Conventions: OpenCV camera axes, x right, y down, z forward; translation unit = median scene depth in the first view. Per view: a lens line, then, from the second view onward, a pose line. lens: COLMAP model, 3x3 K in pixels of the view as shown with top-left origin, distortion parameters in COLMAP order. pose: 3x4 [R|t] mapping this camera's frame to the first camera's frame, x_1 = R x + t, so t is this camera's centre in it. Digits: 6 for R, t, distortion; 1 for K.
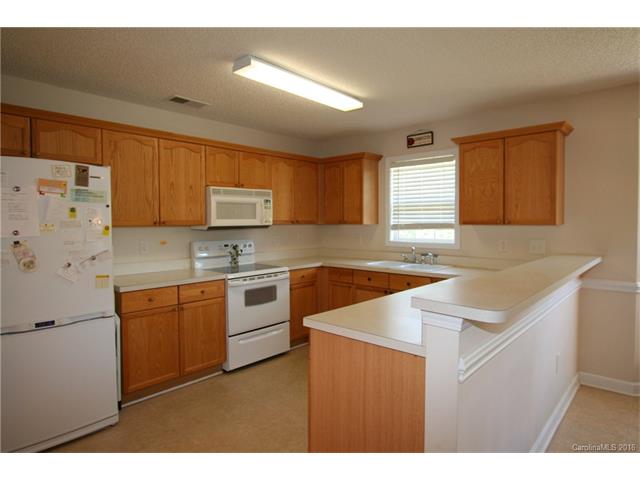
lens RADIAL K [[376.2, 0, 319.2], [0, 376.2, 237.3], [0, 0, 1]] dist [-0.009989, -0.000079]
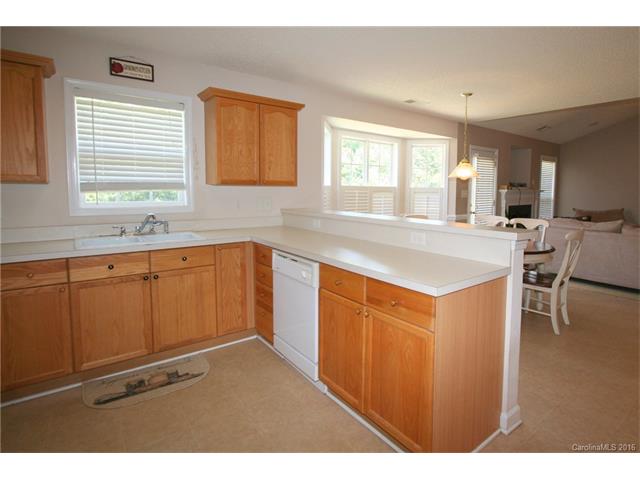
lens RADIAL K [[344.5, 0, 362.4], [0, 344.5, 215.1], [0, 0, 1]] dist [-0.013771, -0.000460]
pose [[0.134036, -0.070877, 0.988439, -0.387499], [0.031418, 0.997242, 0.067247, -0.003405], [-0.990478, 0.022041, 0.135893, 0.494659]]
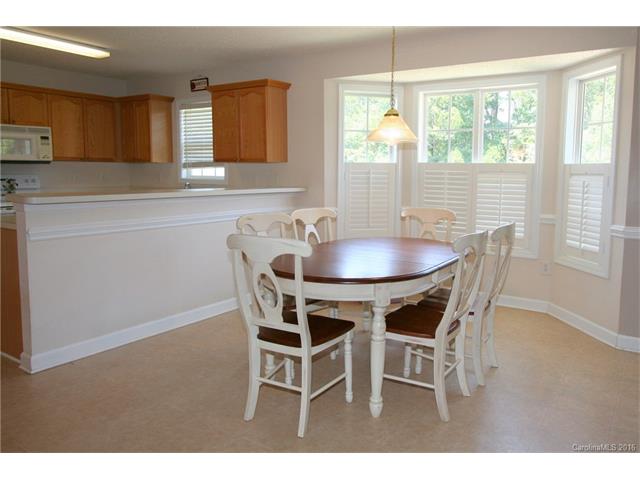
lens RADIAL K [[468.3, 0, 351.6], [0, 468.3, 219.7], [0, 0, 1]] dist [-0.017672, 0.015898]
pose [[0.983644, -0.004196, 0.180073, 0.489599], [-0.007320, 0.997971, 0.063241, 0.045731], [-0.179973, -0.063525, 0.981618, -0.466254]]
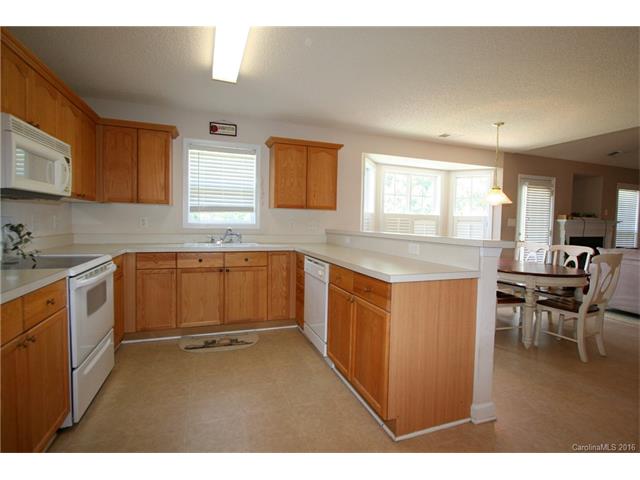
lens RADIAL K [[314.6, 0, 321.4], [0, 314.6, 236.3], [0, 0, 1]] dist [-0.015795, 0.000476]
pose [[0.465984, -0.027053, 0.884379, -0.438790], [0.015700, 0.999628, 0.022306, 0.036739], [-0.884654, 0.003490, 0.466236, 0.351444]]
